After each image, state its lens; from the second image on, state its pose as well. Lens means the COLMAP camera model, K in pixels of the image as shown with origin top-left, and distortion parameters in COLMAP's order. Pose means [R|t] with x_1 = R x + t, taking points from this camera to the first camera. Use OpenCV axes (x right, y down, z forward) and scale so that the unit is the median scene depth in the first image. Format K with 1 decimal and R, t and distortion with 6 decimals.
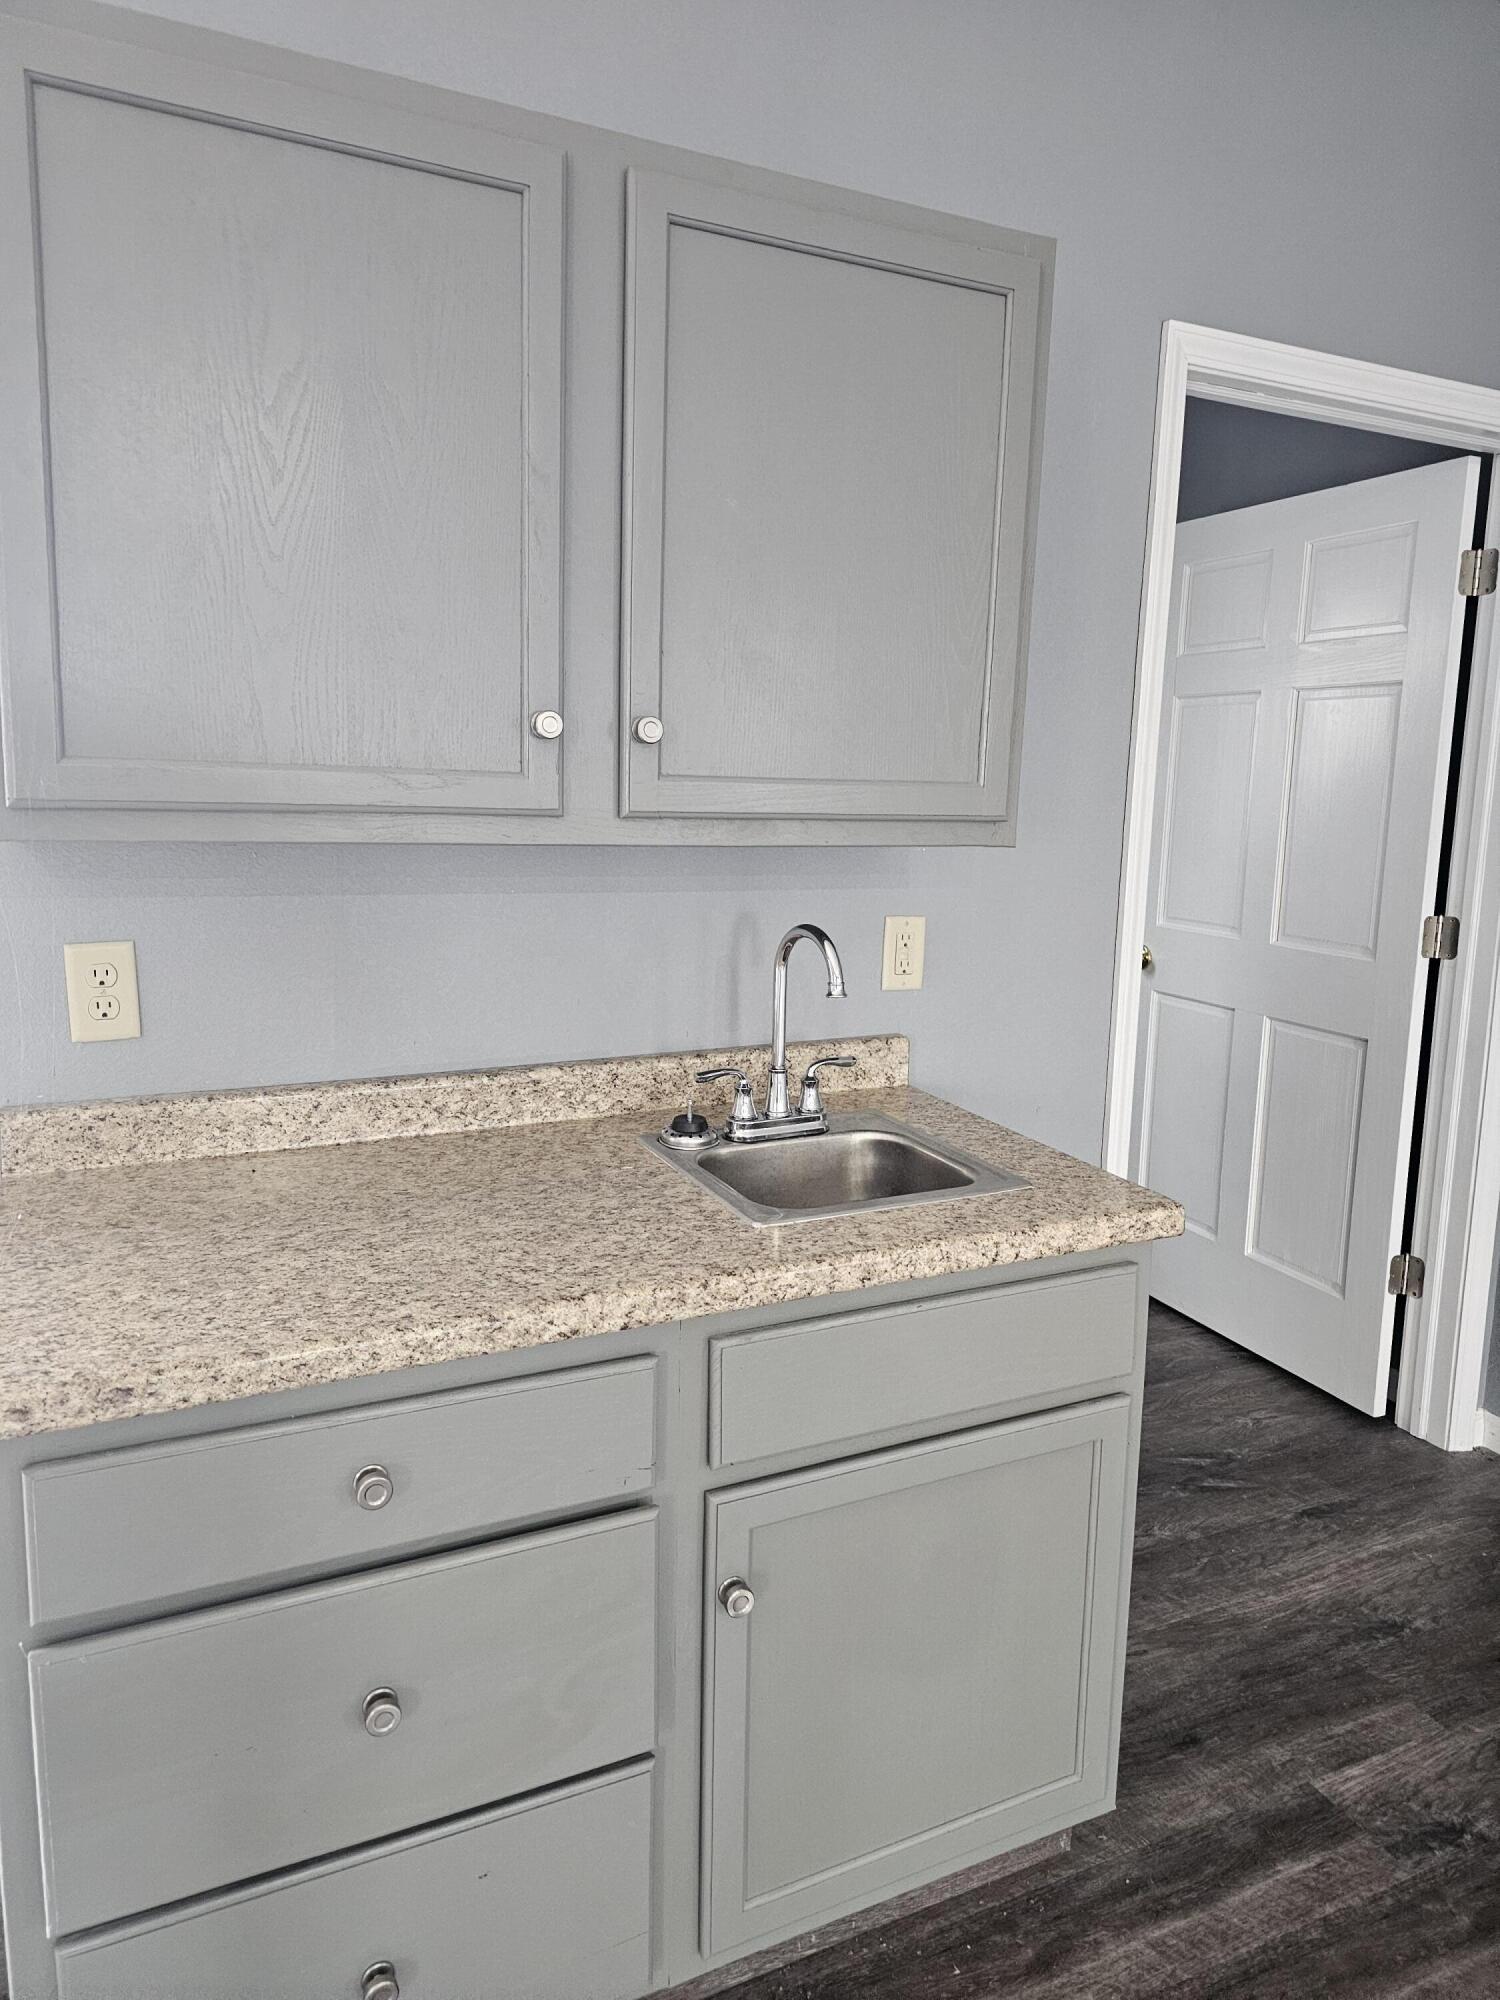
lens RADIAL K [[1319.3, 0, 749.2], [0, 1319.3, 998.1], [0, 0, 1]] dist [0.057885, -0.050607]
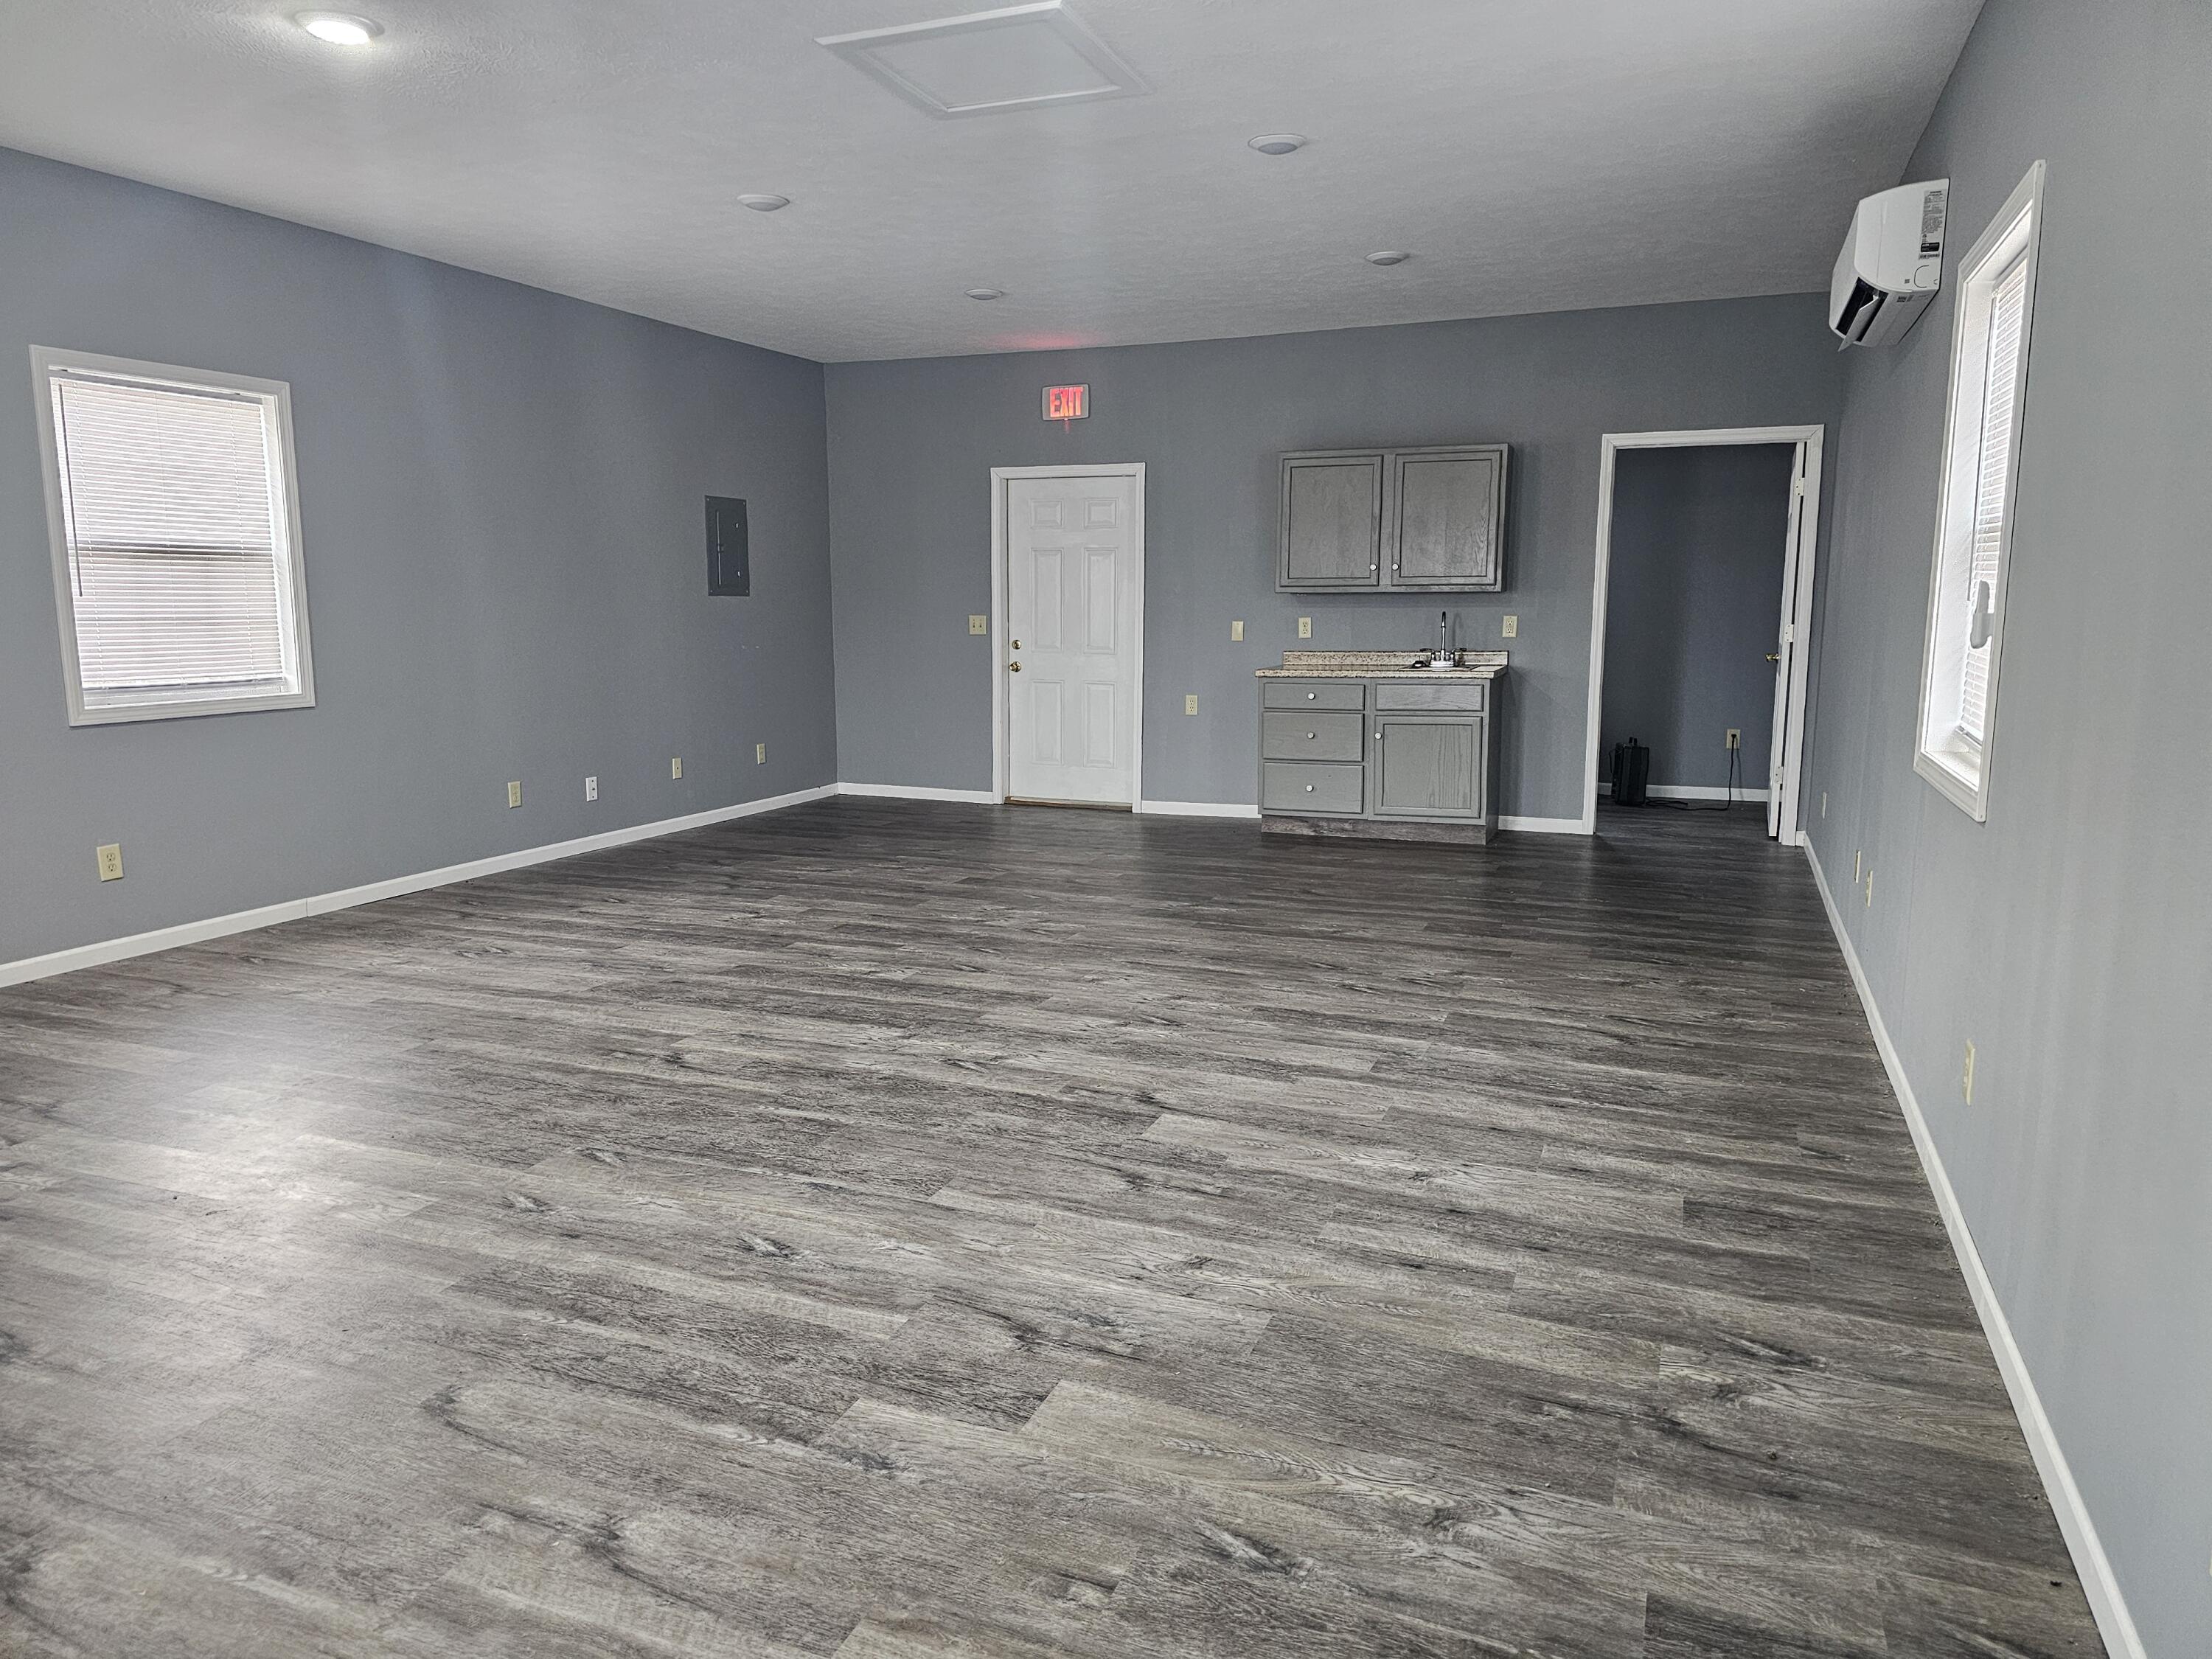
lens RADIAL K [[1459.2, 0, 1120.1], [0, 1459.2, 824.0], [0, 0, 1]] dist [0.057885, -0.050607]
pose [[0.680515, 0.080552, -0.728293, 2.542856], [-0.100947, 0.994768, 0.015701, 0.588861], [0.725748, 0.062834, 0.685086, -2.622492]]
